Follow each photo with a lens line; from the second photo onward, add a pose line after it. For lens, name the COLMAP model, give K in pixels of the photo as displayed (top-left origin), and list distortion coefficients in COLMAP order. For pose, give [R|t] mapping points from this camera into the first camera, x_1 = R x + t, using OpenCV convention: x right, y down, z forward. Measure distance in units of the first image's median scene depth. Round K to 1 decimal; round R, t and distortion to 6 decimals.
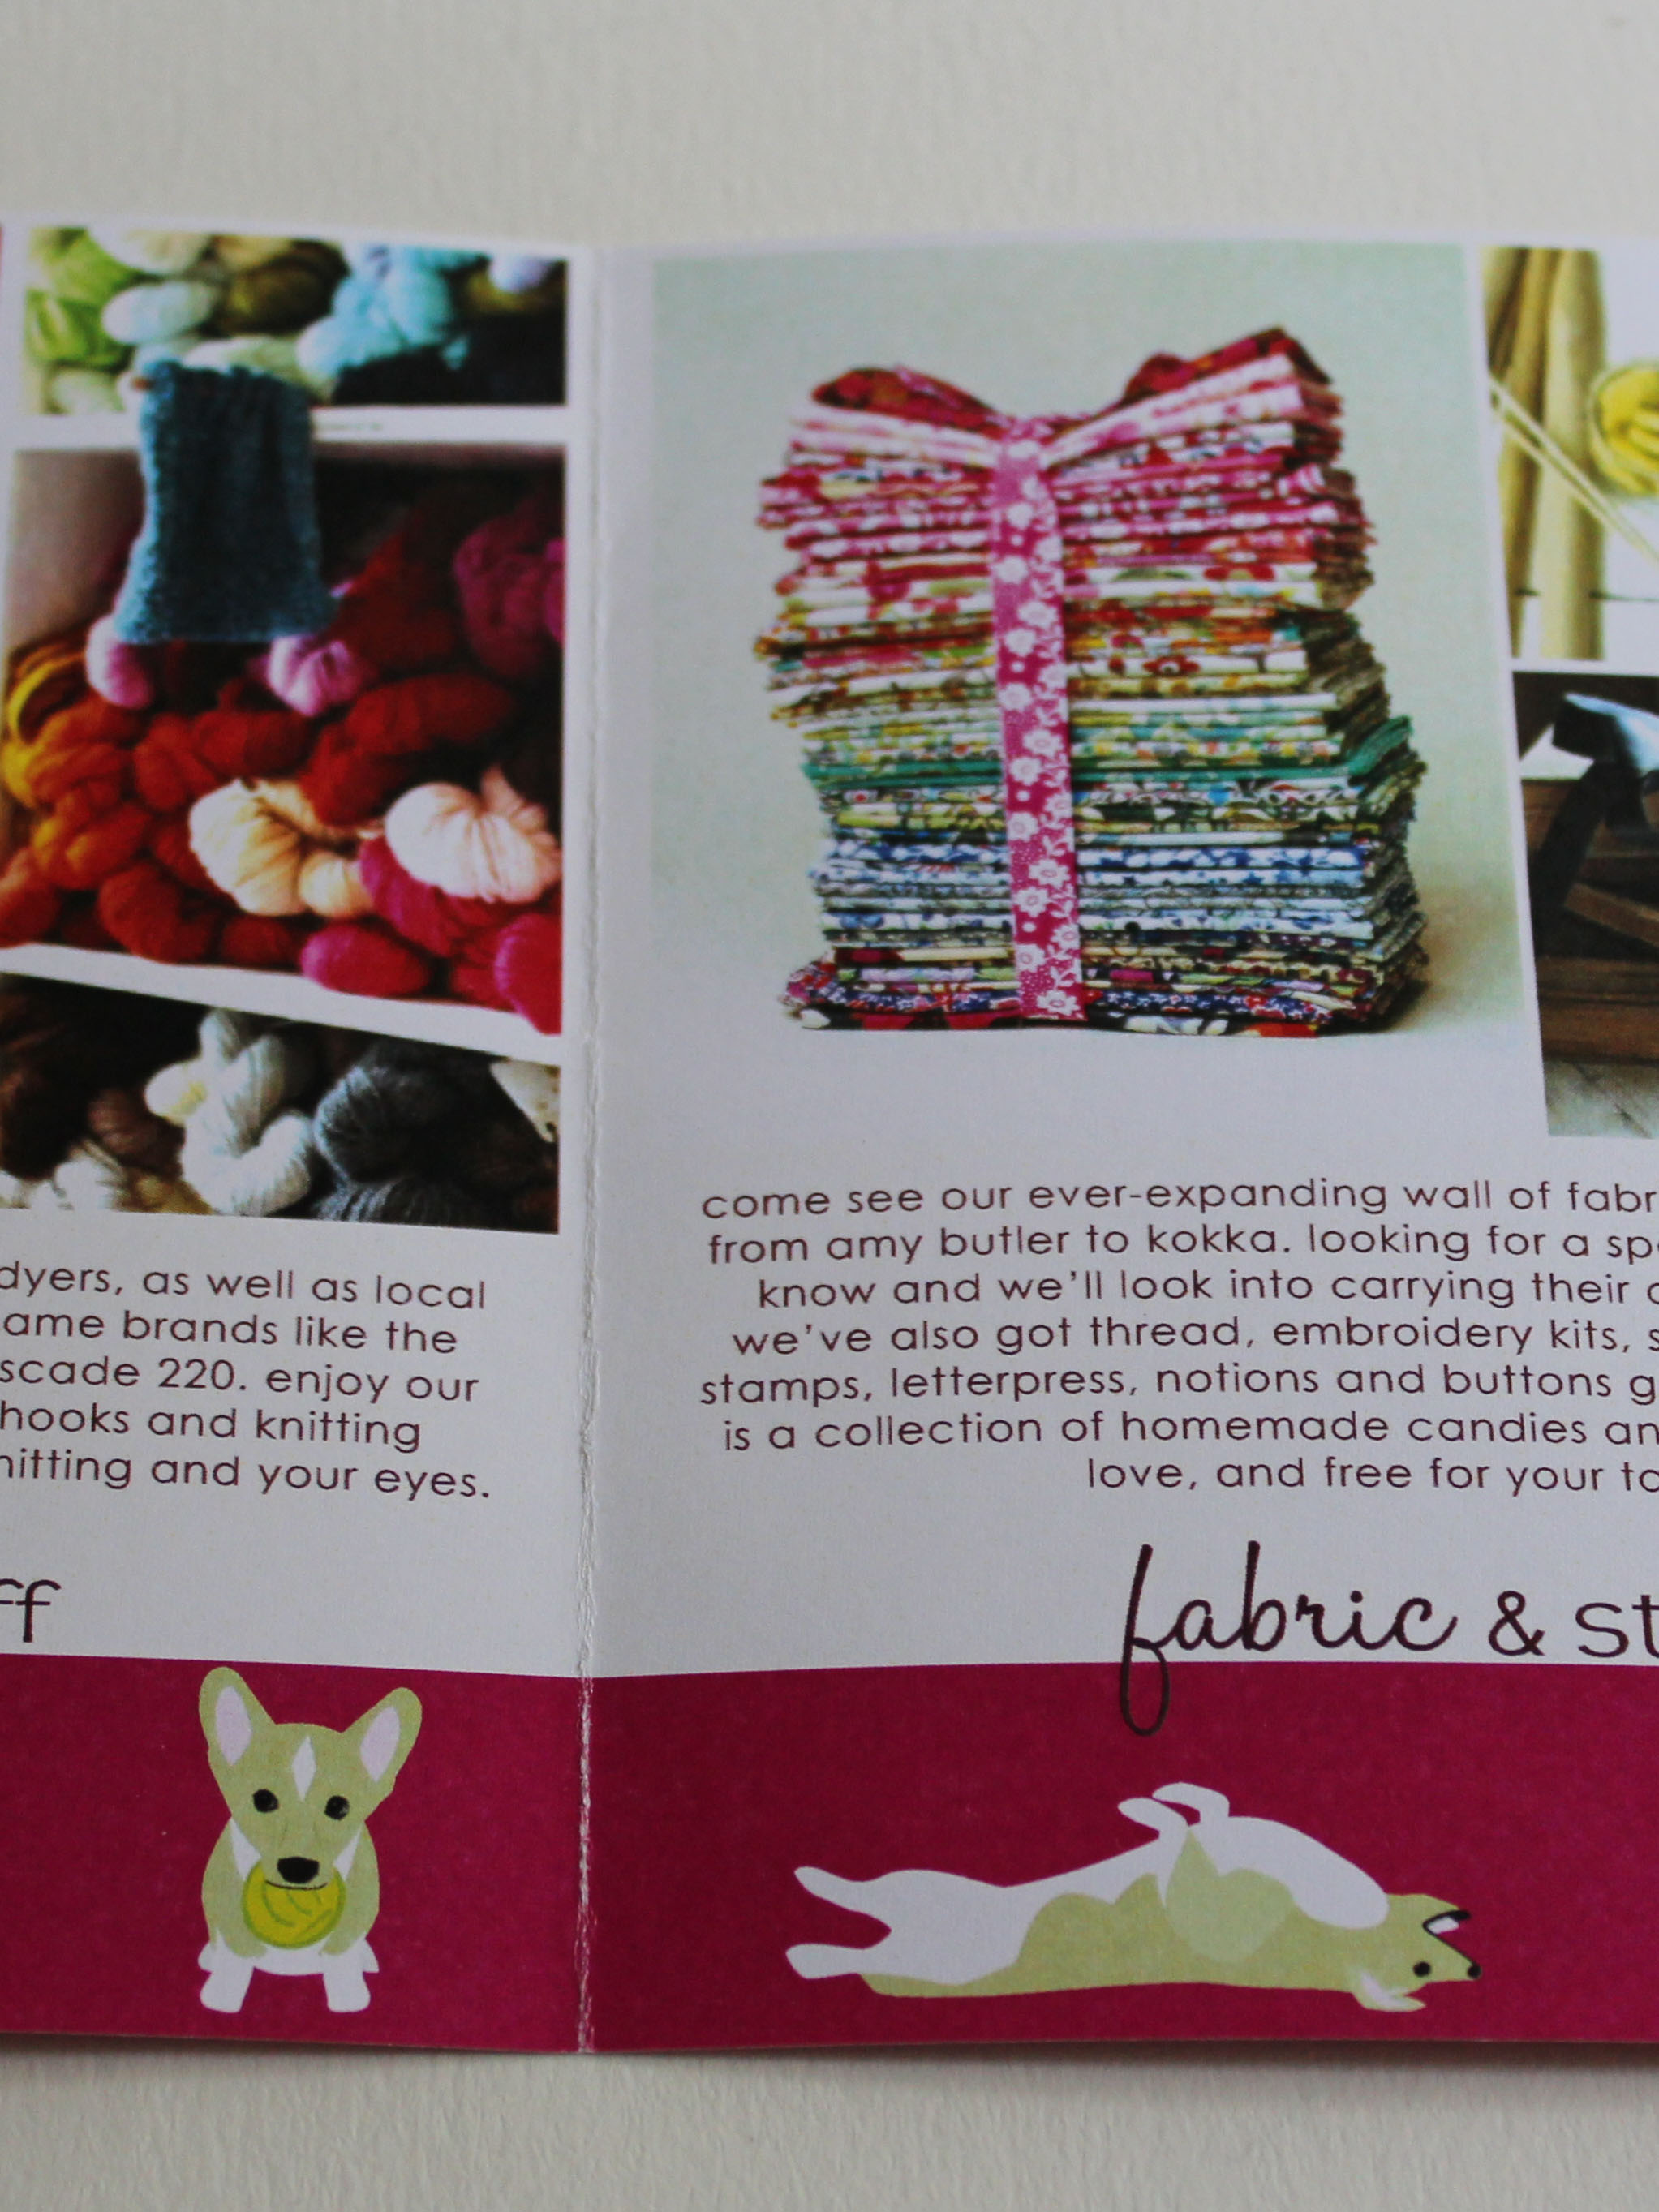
lens RADIAL K [[4241.1, 0, 829.5], [0, 4241.1, 1106.0], [0, 0, 1]] dist [0.008401, -0.364316]
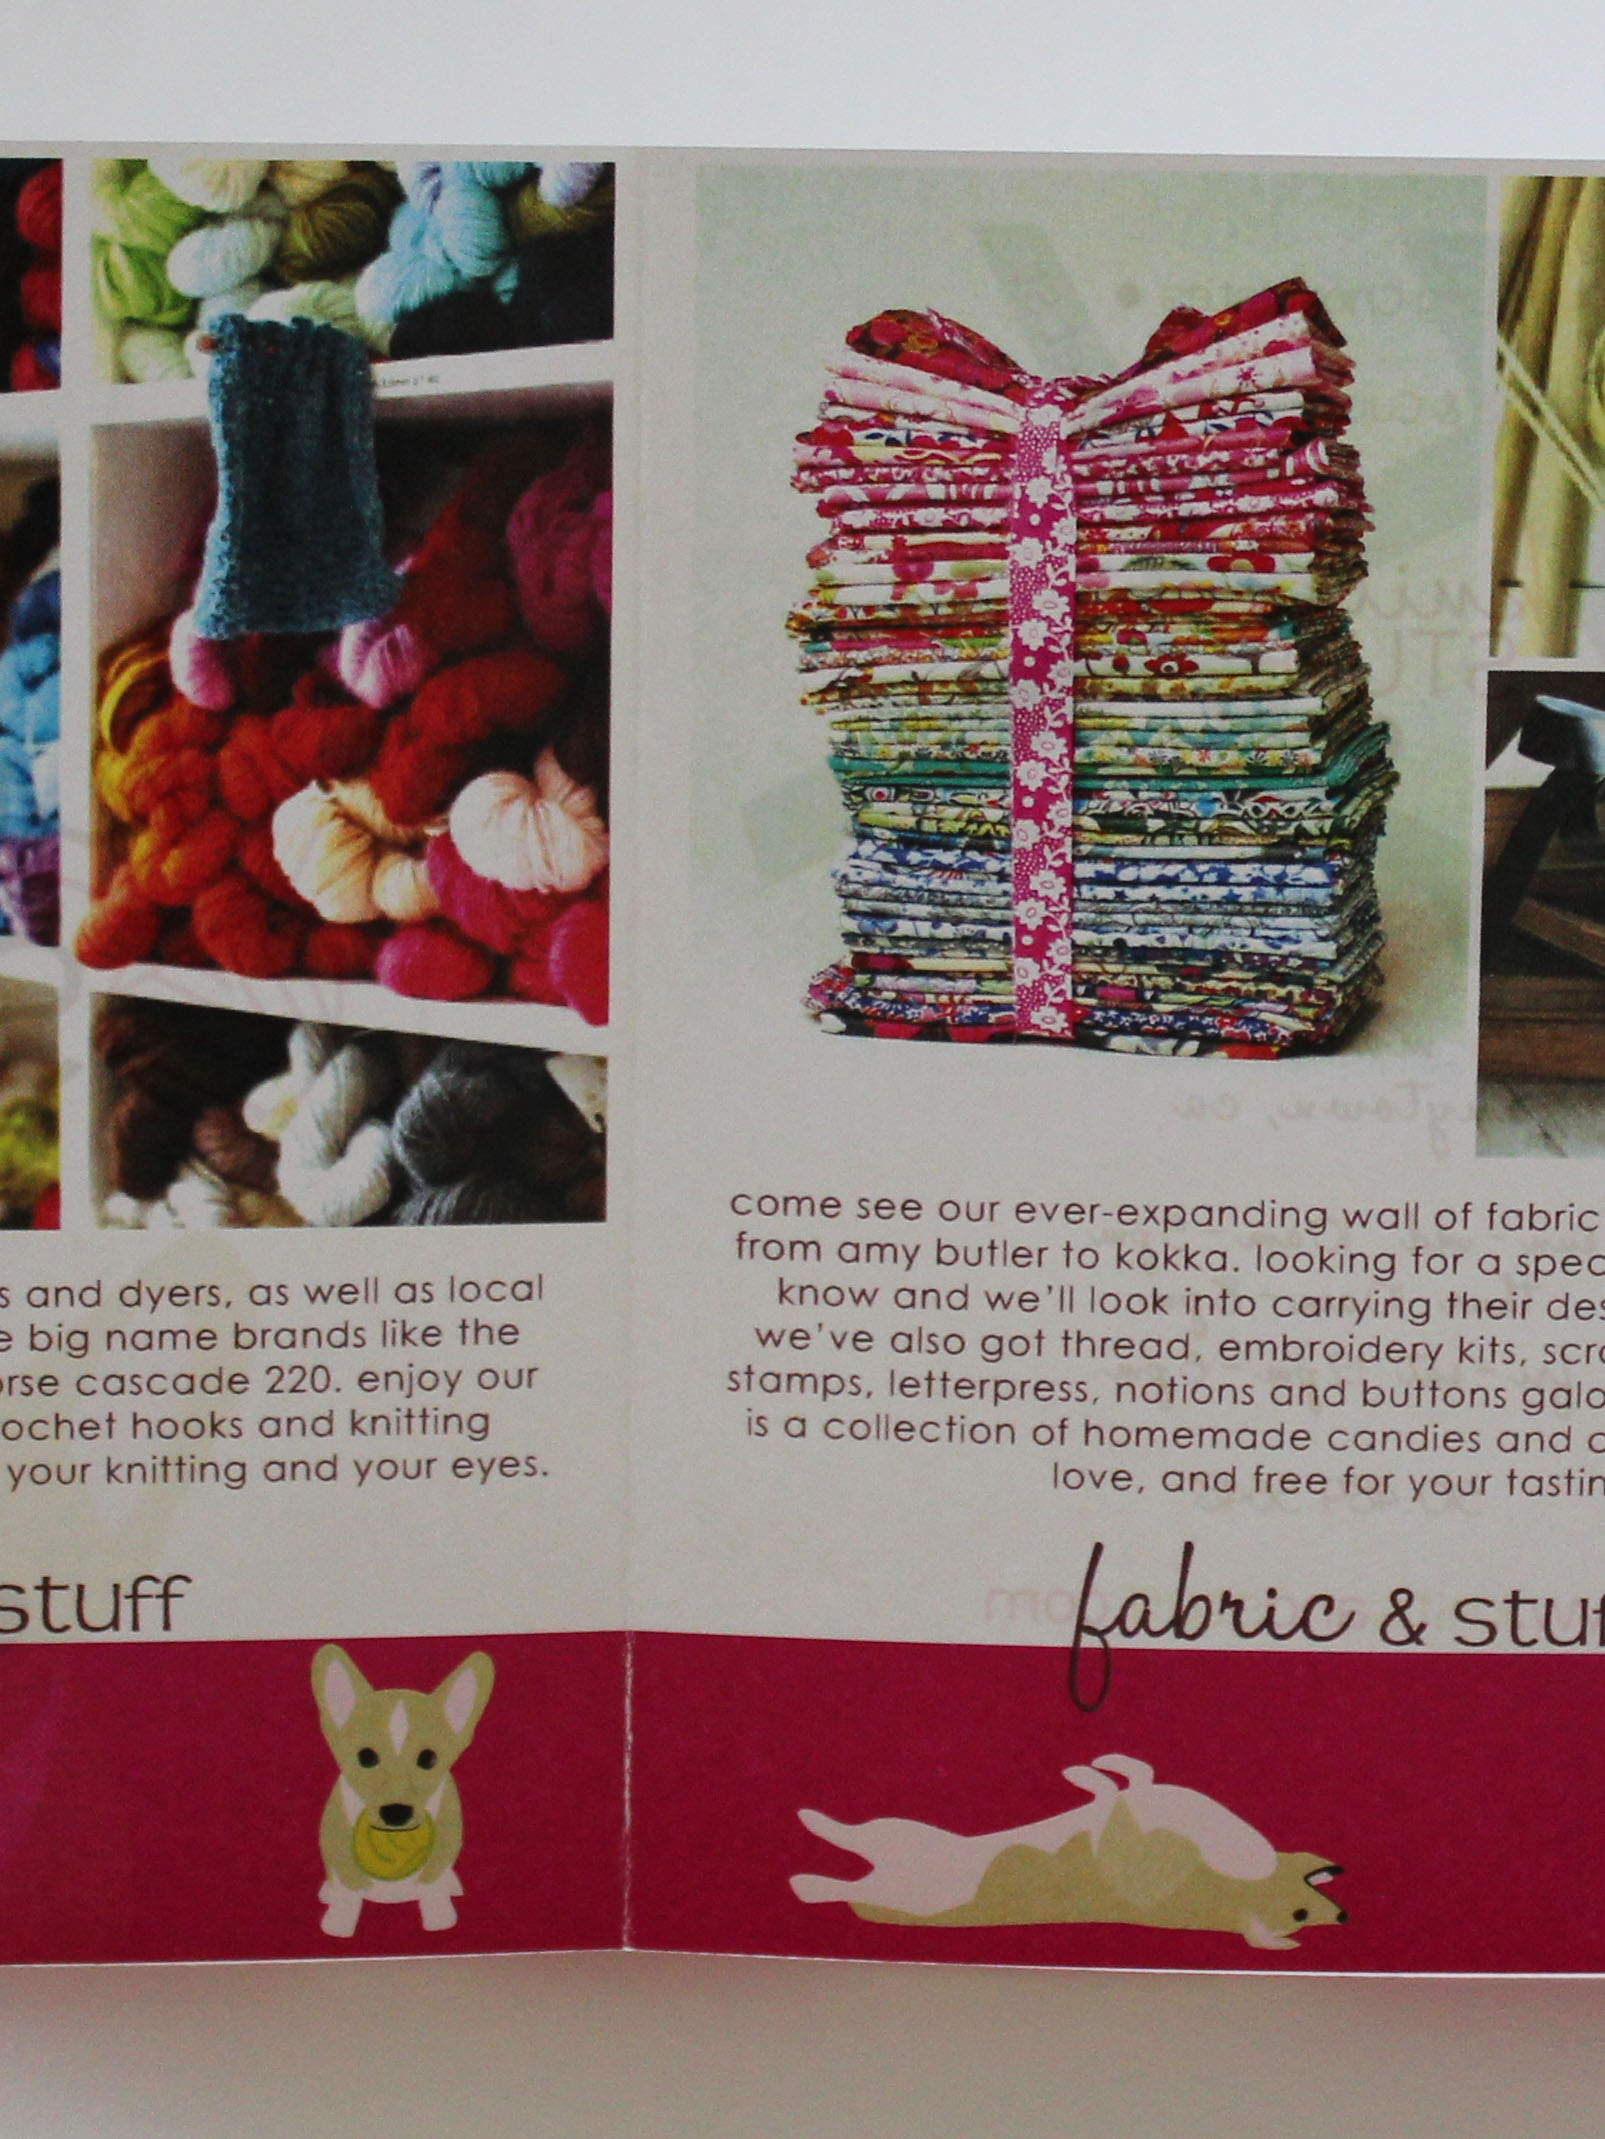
lens RADIAL K [[4100.9, 0, 802.5], [0, 4100.9, 1069.5], [0, 0, 1]] dist [0.008401, -0.364316]
pose [[0.999339, 0.024467, -0.026898, 0.018493], [-0.011023, 0.908782, 0.417125, -0.475006], [0.034650, -0.416553, 0.908451, 0.005923]]
